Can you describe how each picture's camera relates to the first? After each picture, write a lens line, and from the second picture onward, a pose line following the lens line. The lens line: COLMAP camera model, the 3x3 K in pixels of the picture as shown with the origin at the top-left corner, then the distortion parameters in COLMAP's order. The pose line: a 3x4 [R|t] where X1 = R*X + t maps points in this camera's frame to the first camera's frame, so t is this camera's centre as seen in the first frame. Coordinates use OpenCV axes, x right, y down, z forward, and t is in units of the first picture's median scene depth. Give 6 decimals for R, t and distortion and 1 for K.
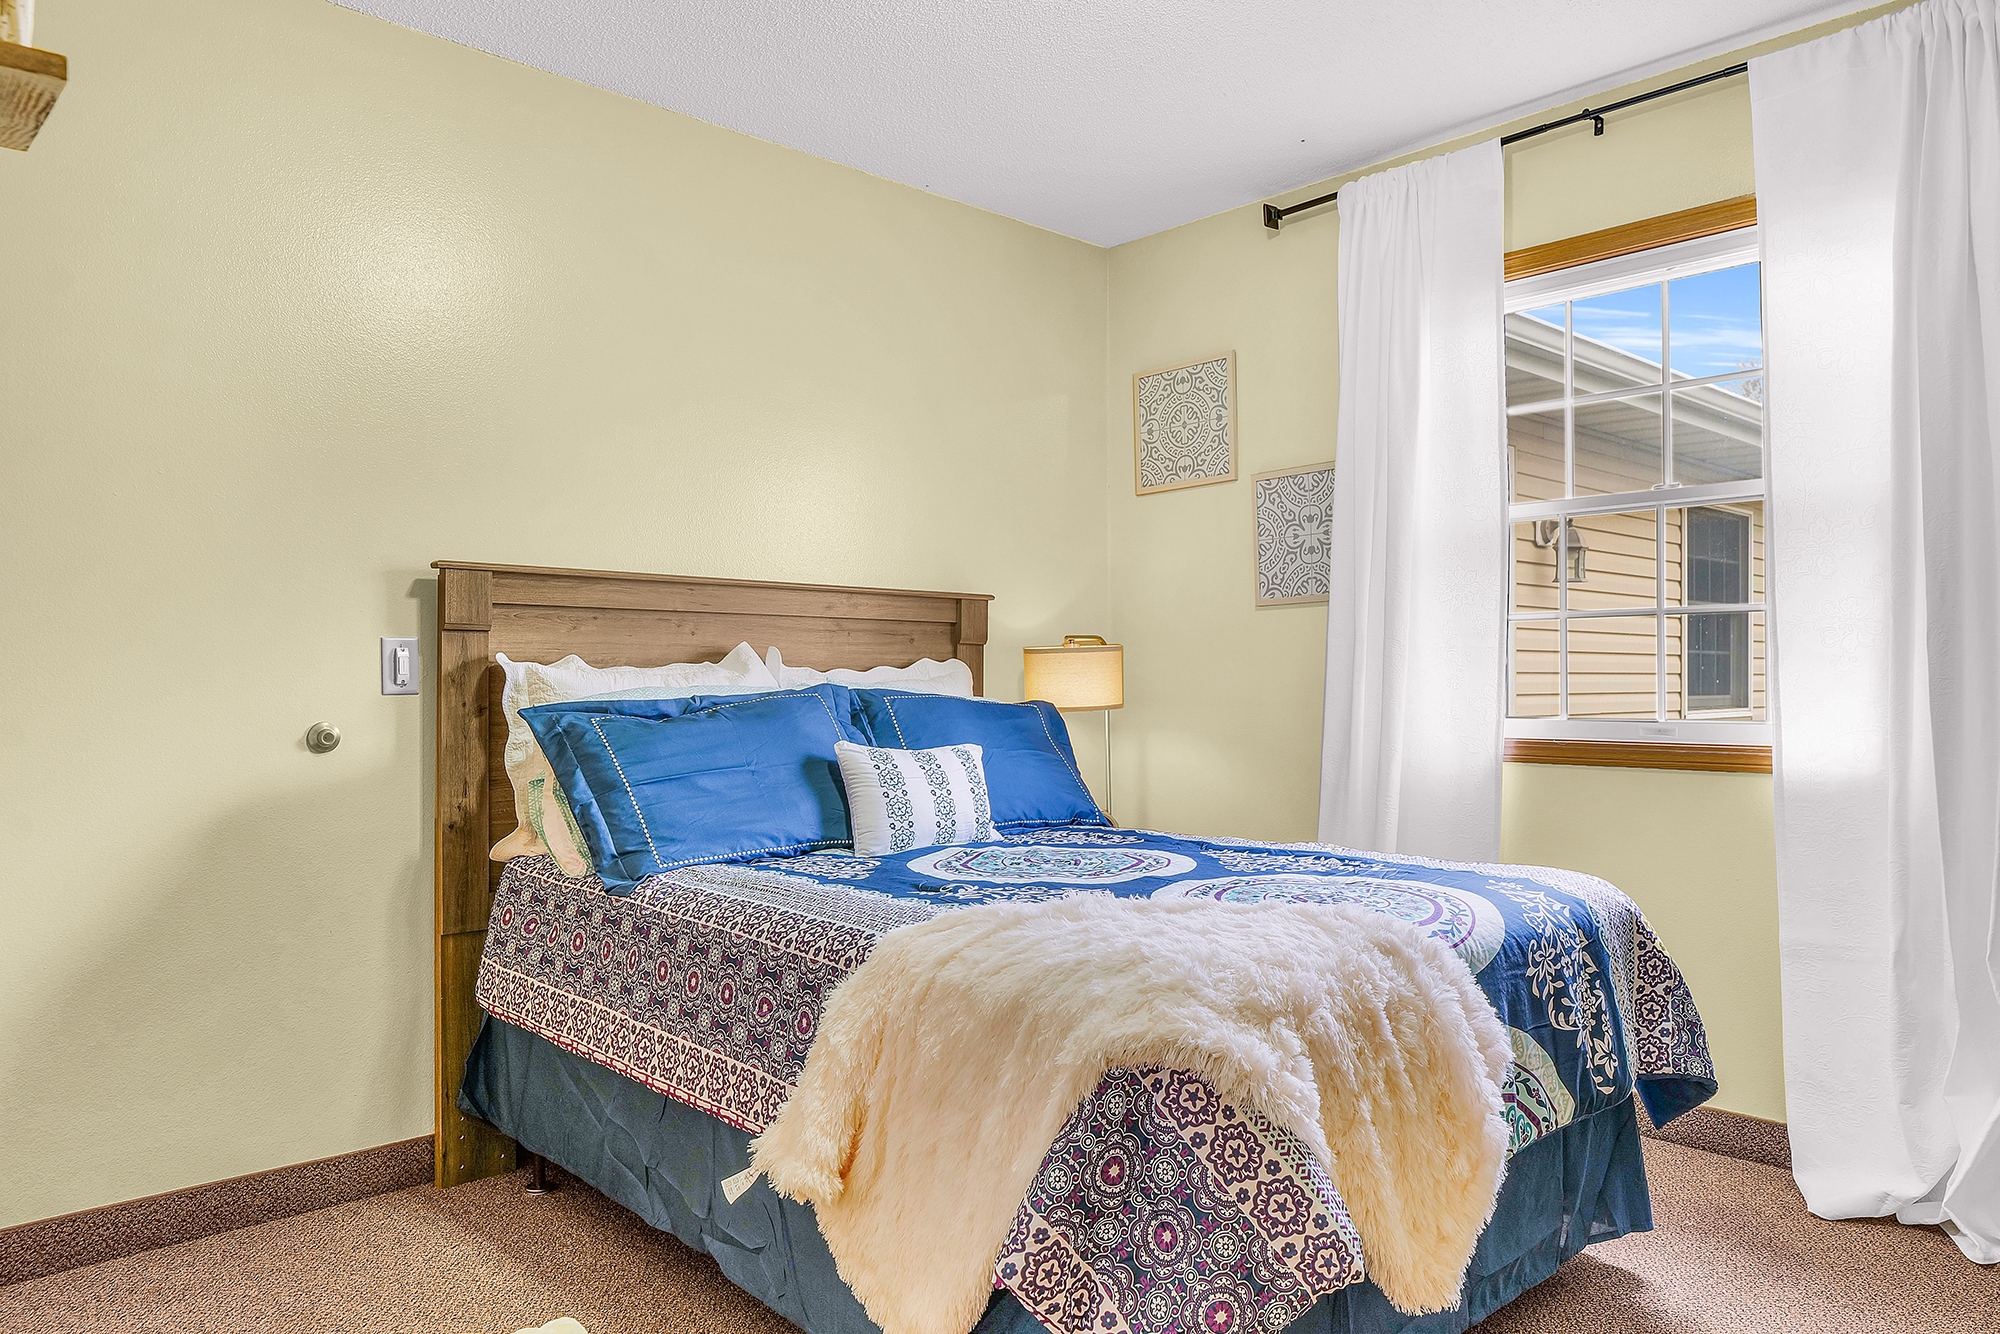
lens RADIAL K [[1346.8, 0, 1003.1], [0, 1346.8, 665.7], [0, 0, 1]] dist [-0.002359, -0.000488]
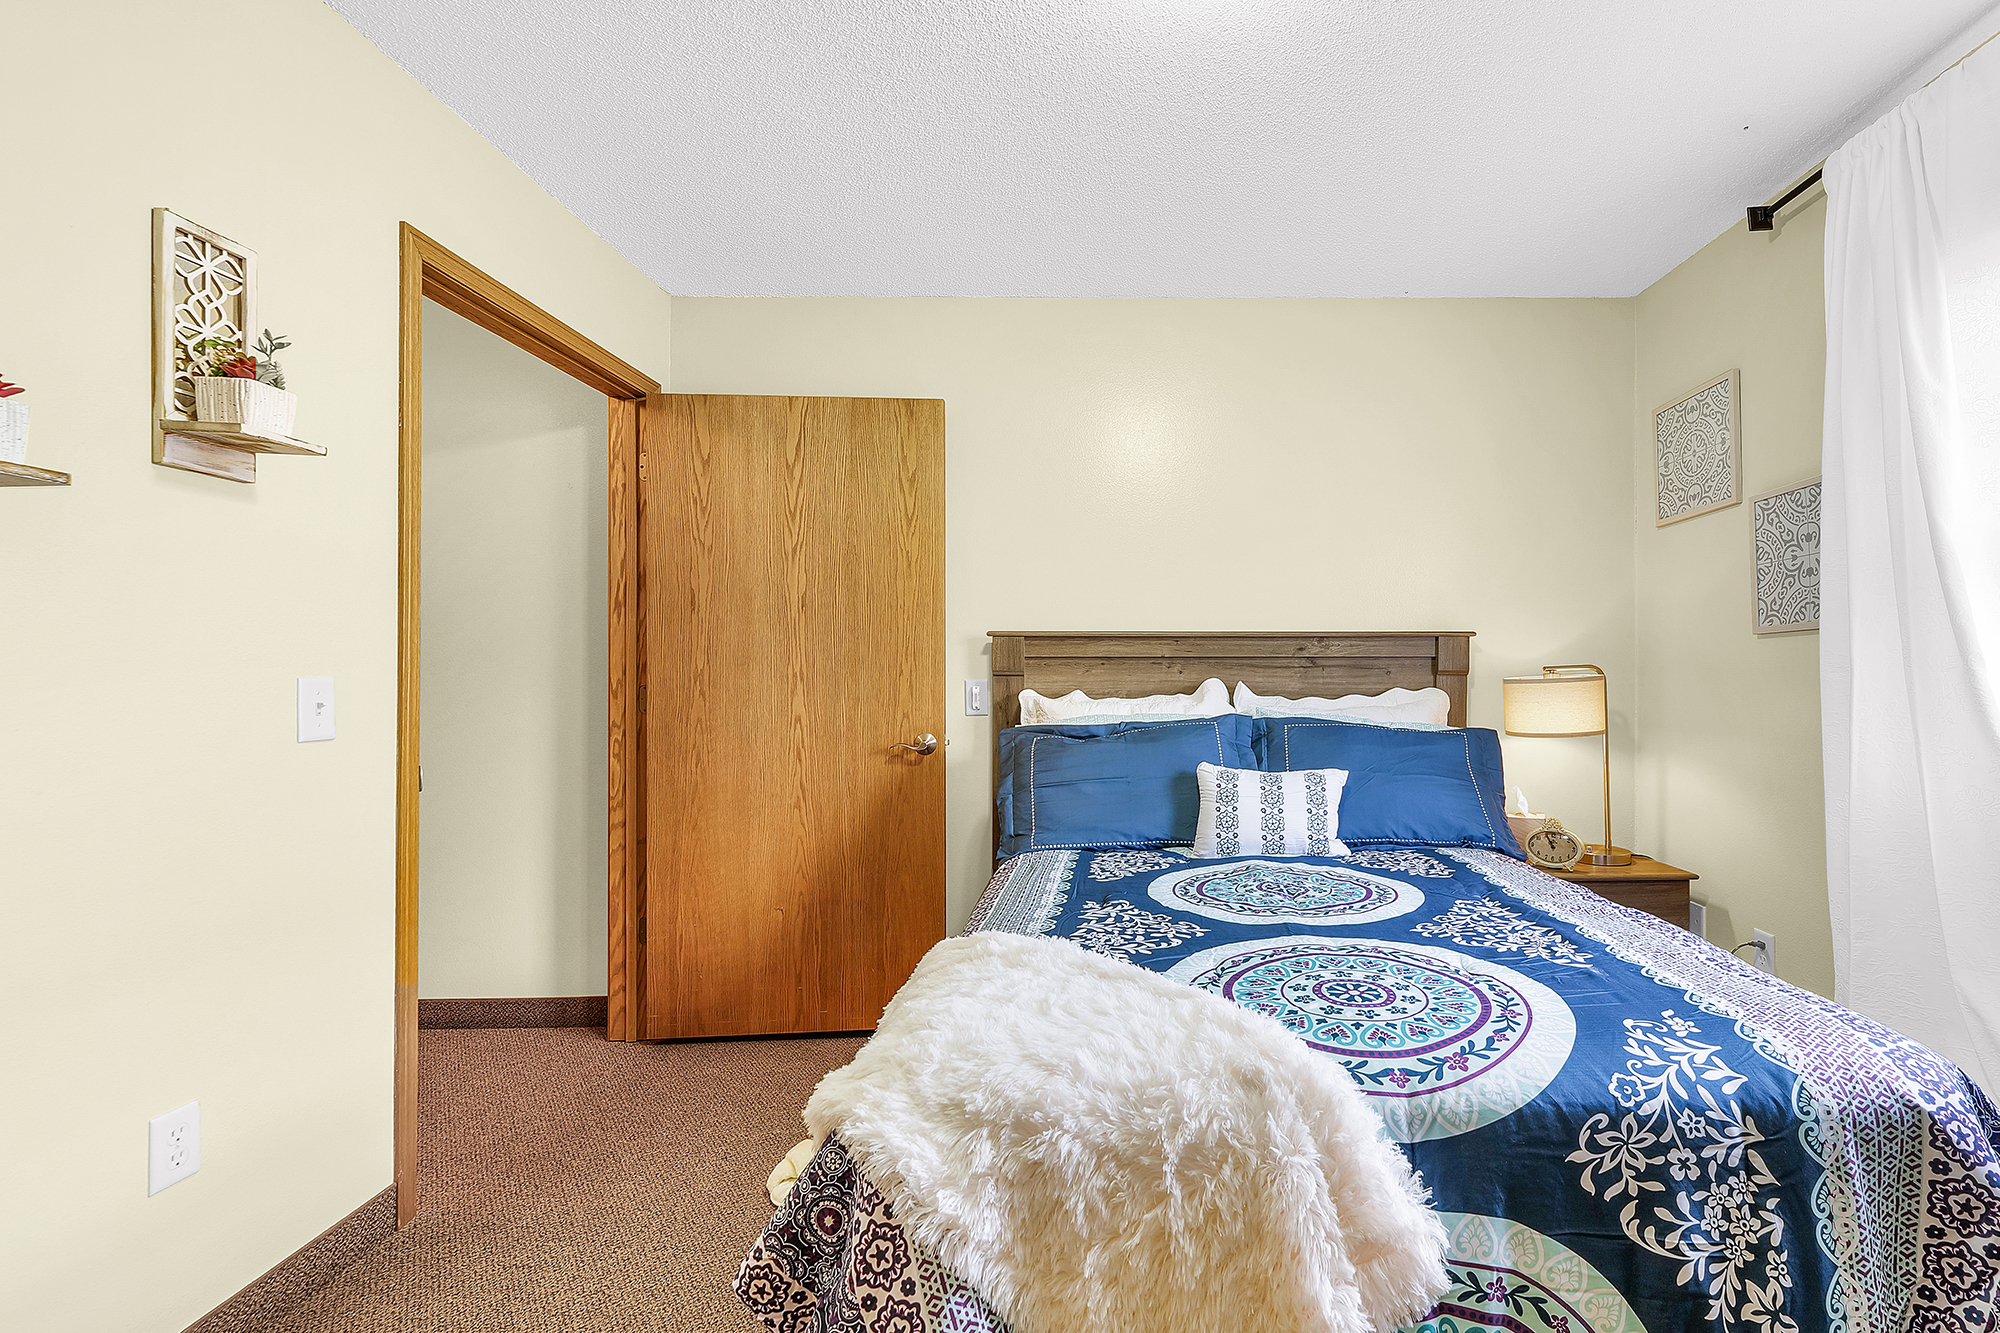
lens RADIAL K [[879.1, 0, 1003.7], [0, 879.1, 680.0], [0, 0, 1]] dist [0.000173, -0.000576]
pose [[0.740874, -0.003363, -0.671636, 0.284458], [0.008623, 0.999953, 0.004505, -0.025833], [0.671589, -0.009130, 0.740868, 0.248263]]
